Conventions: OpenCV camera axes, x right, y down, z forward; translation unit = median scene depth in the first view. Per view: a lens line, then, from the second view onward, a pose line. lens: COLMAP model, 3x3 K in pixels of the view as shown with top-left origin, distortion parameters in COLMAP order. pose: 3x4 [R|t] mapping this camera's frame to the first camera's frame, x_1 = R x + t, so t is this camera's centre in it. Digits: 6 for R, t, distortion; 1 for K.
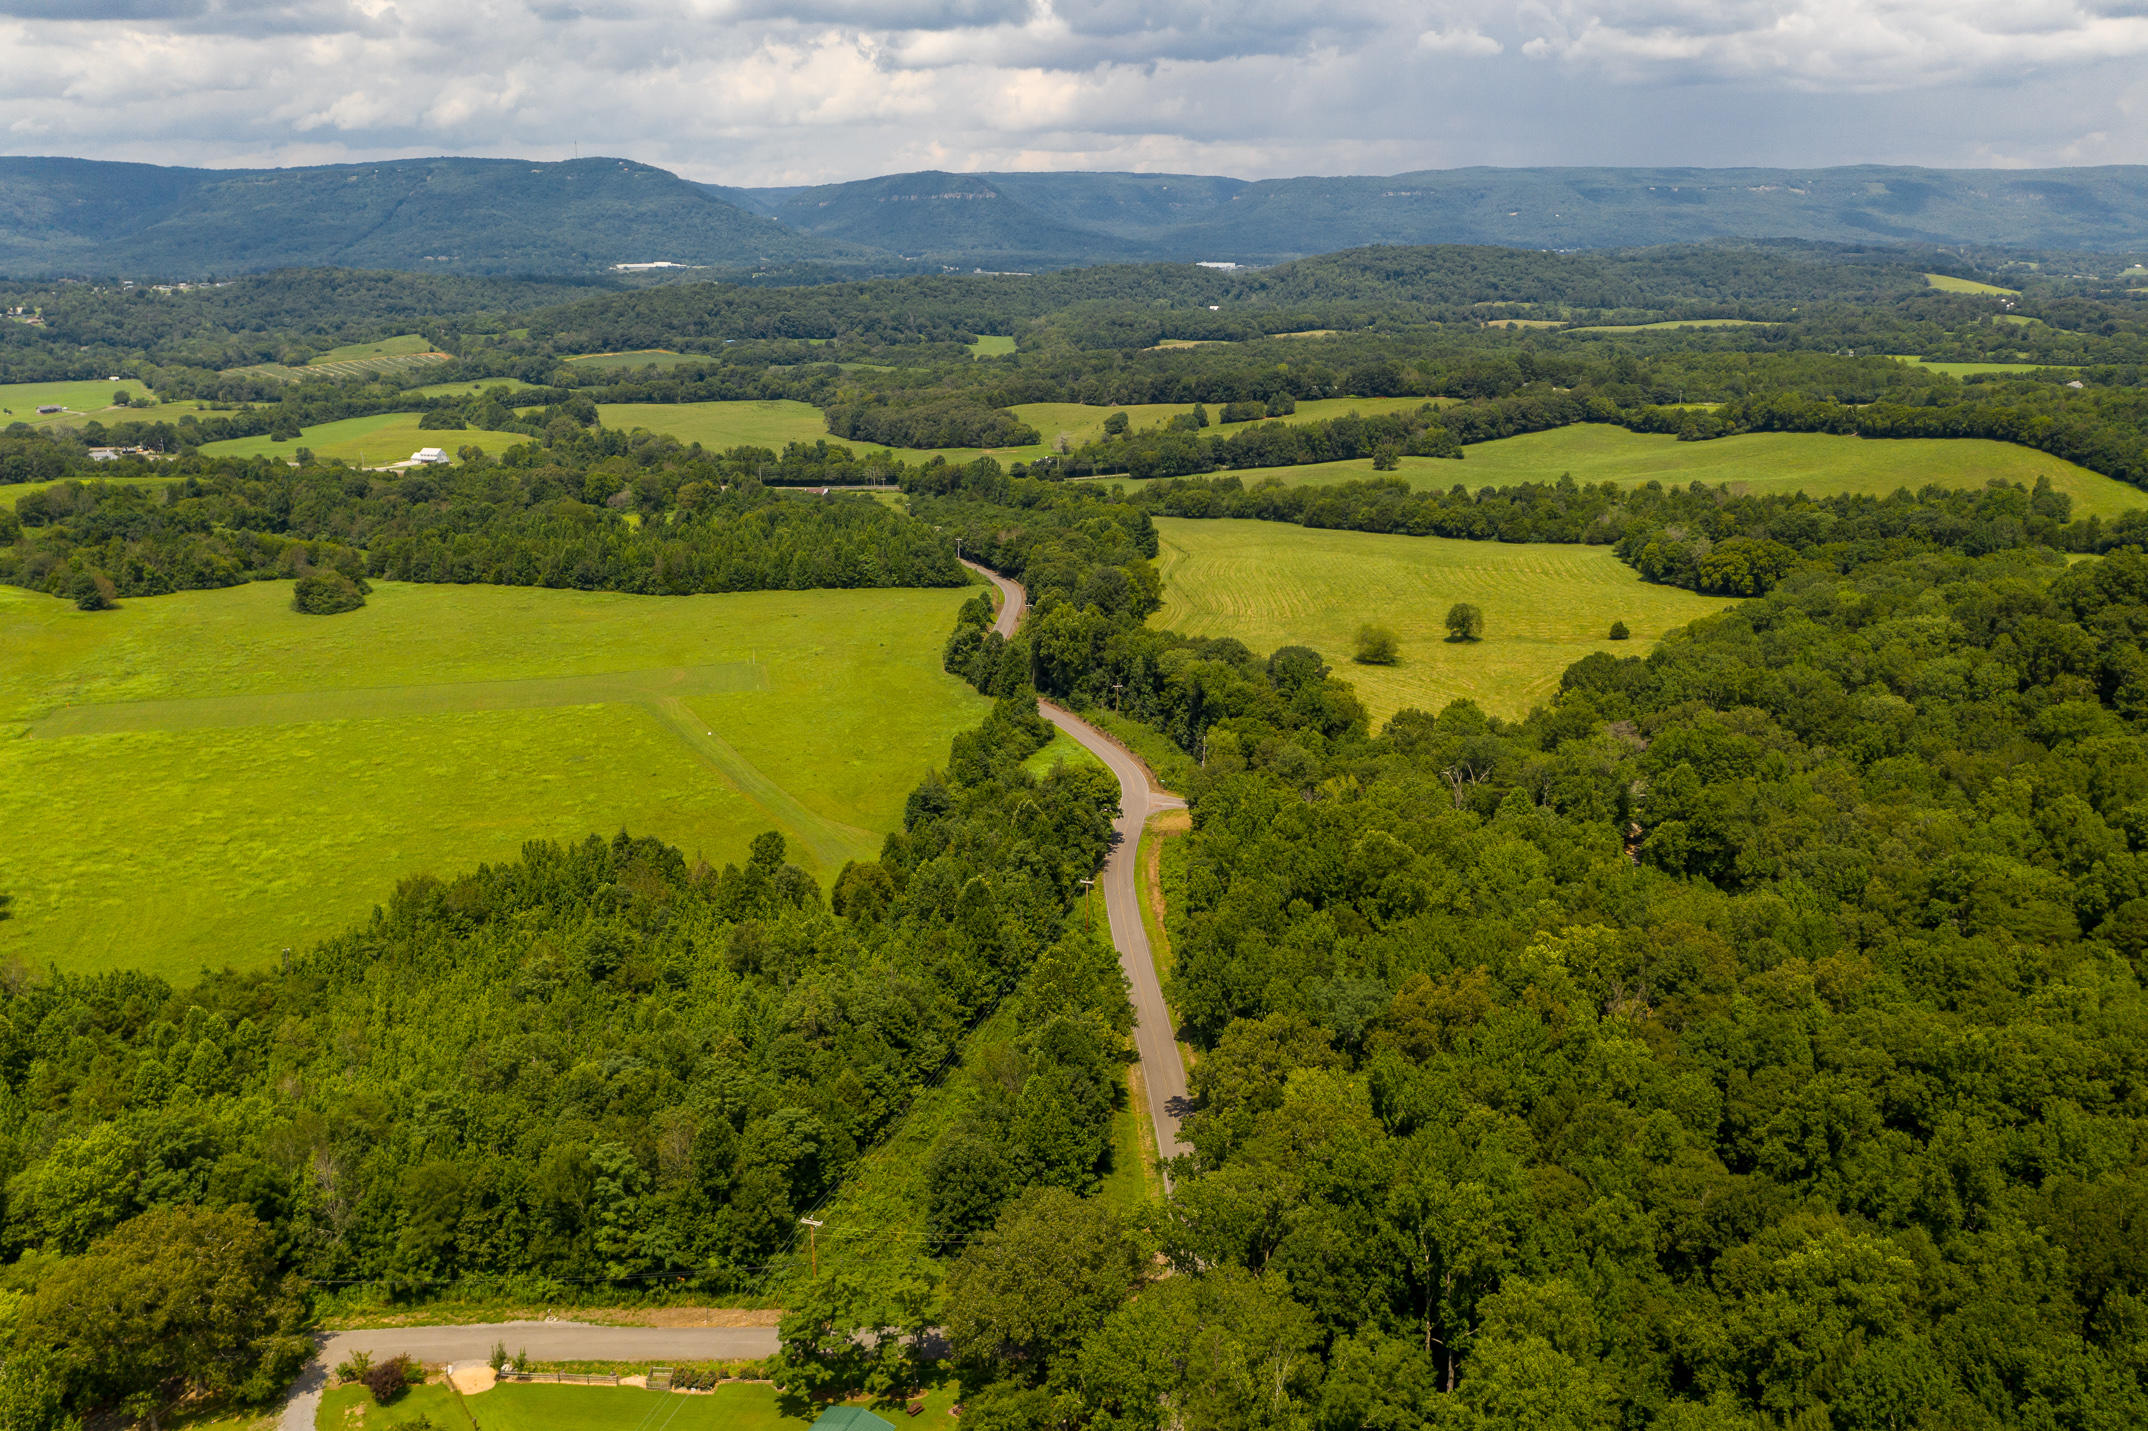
lens RADIAL K [[1712.3, 0, 1076.4], [0, 1712.3, 699.9], [0, 0, 1]] dist [-0.009742, 0.011221]
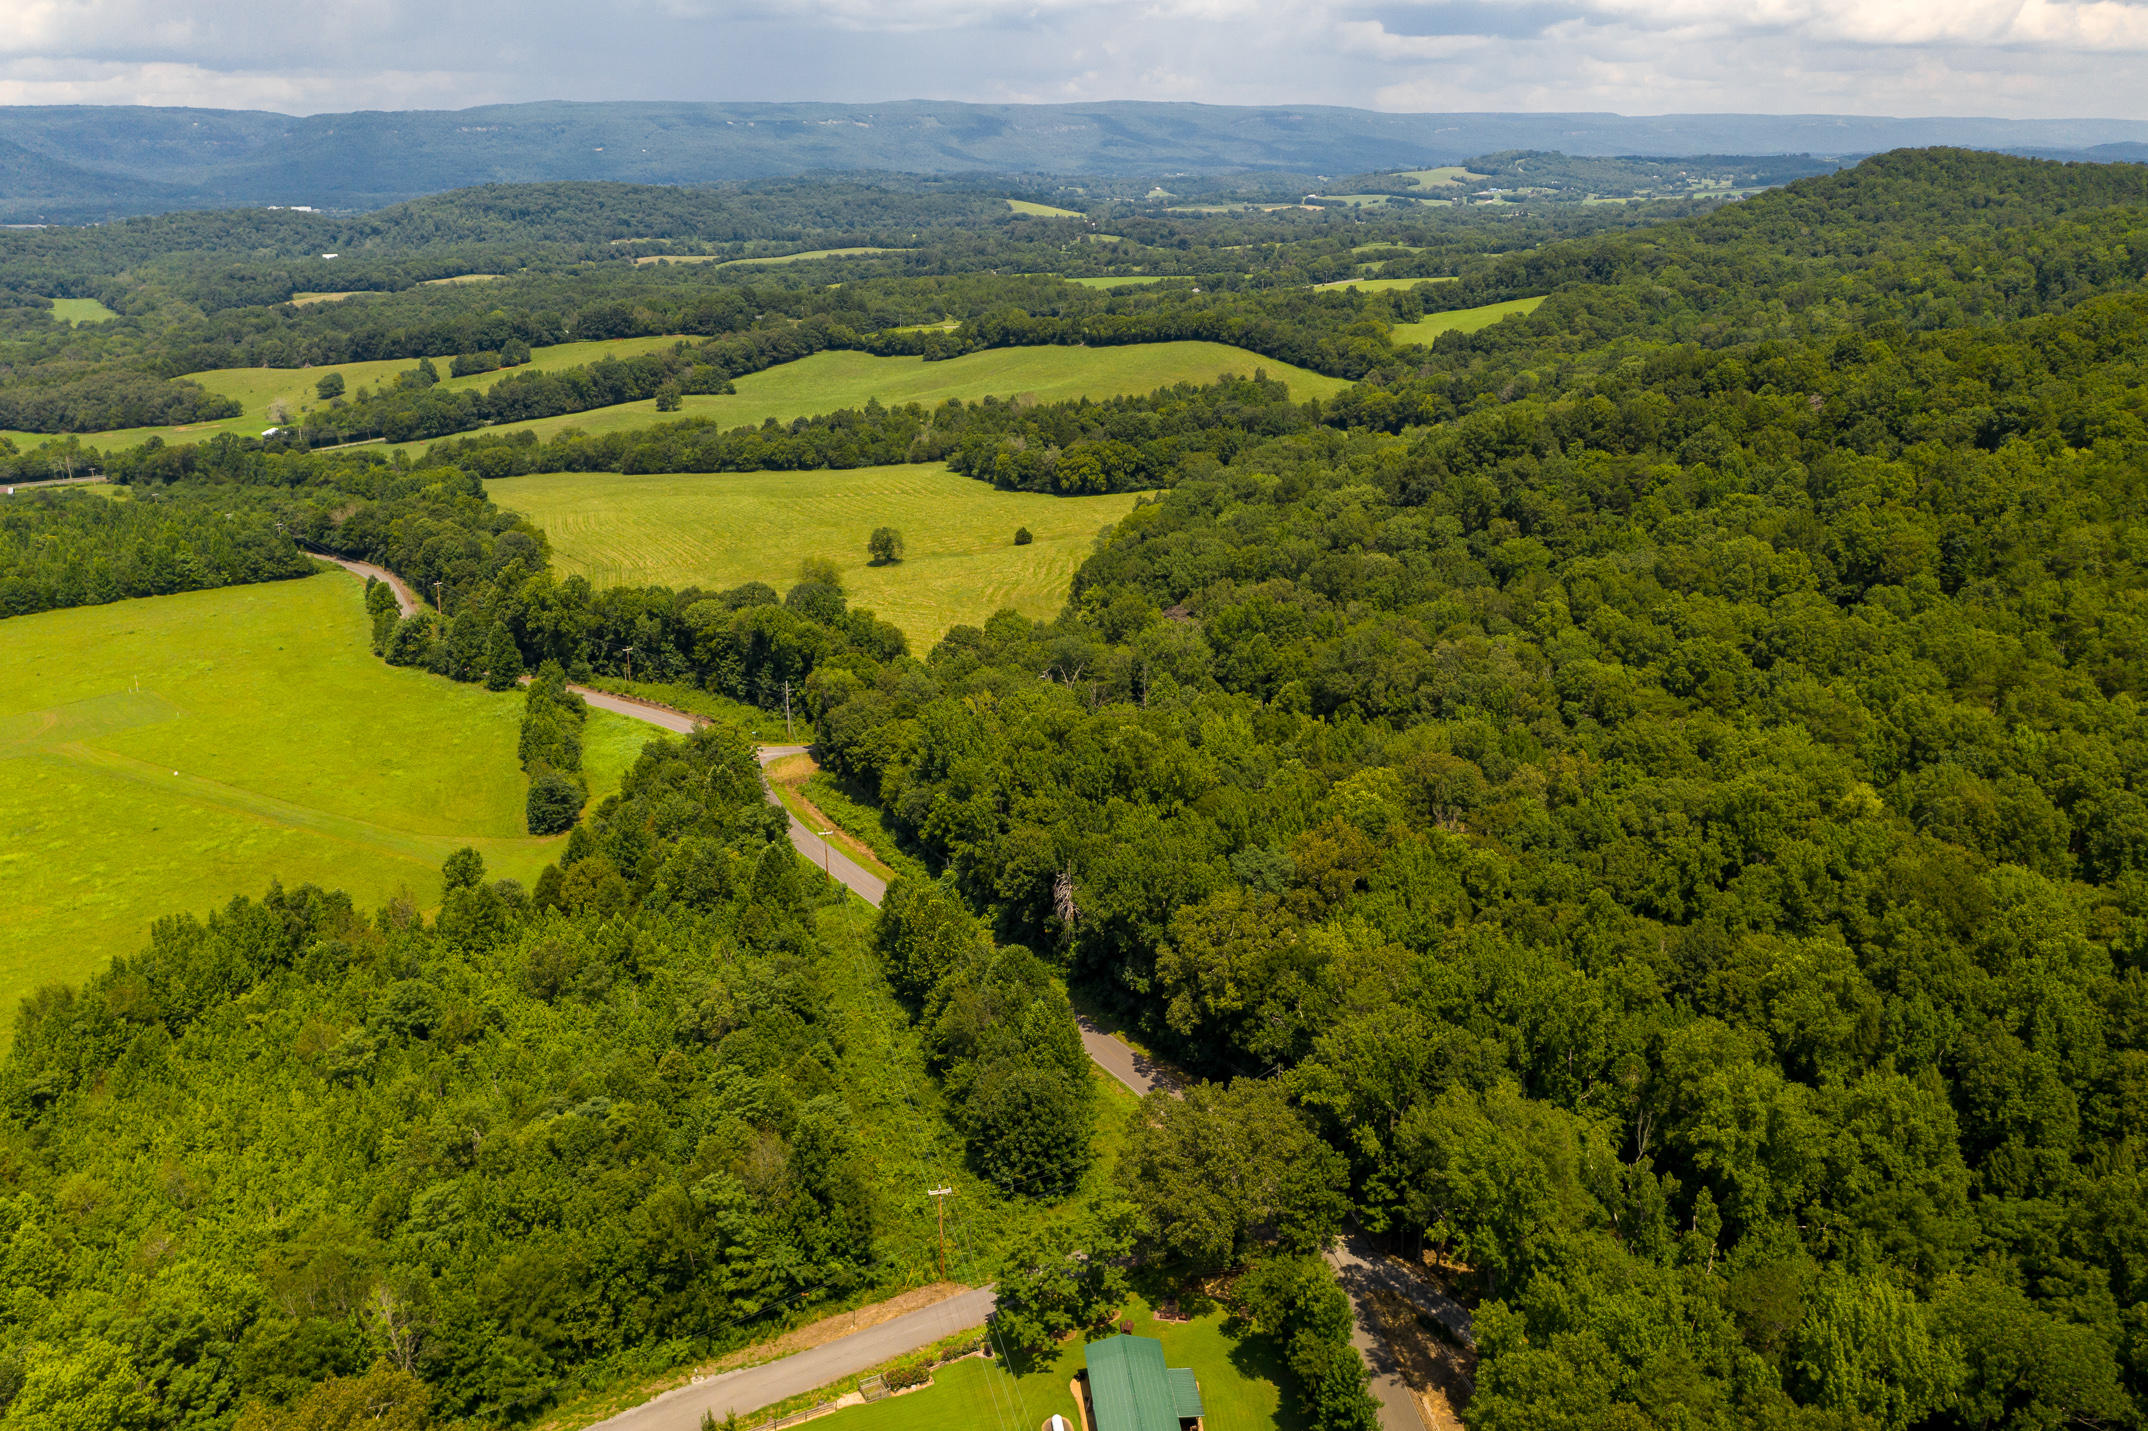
lens RADIAL K [[1712.3, 0, 1079.8], [0, 1712.3, 702.2], [0, 0, 1]] dist [-0.009742, 0.011221]
pose [[0.870160, -0.159729, 0.466163, -0.116666], [0.142918, 0.987151, 0.071467, -0.006371], [-0.471588, 0.004435, 0.881808, 0.024867]]
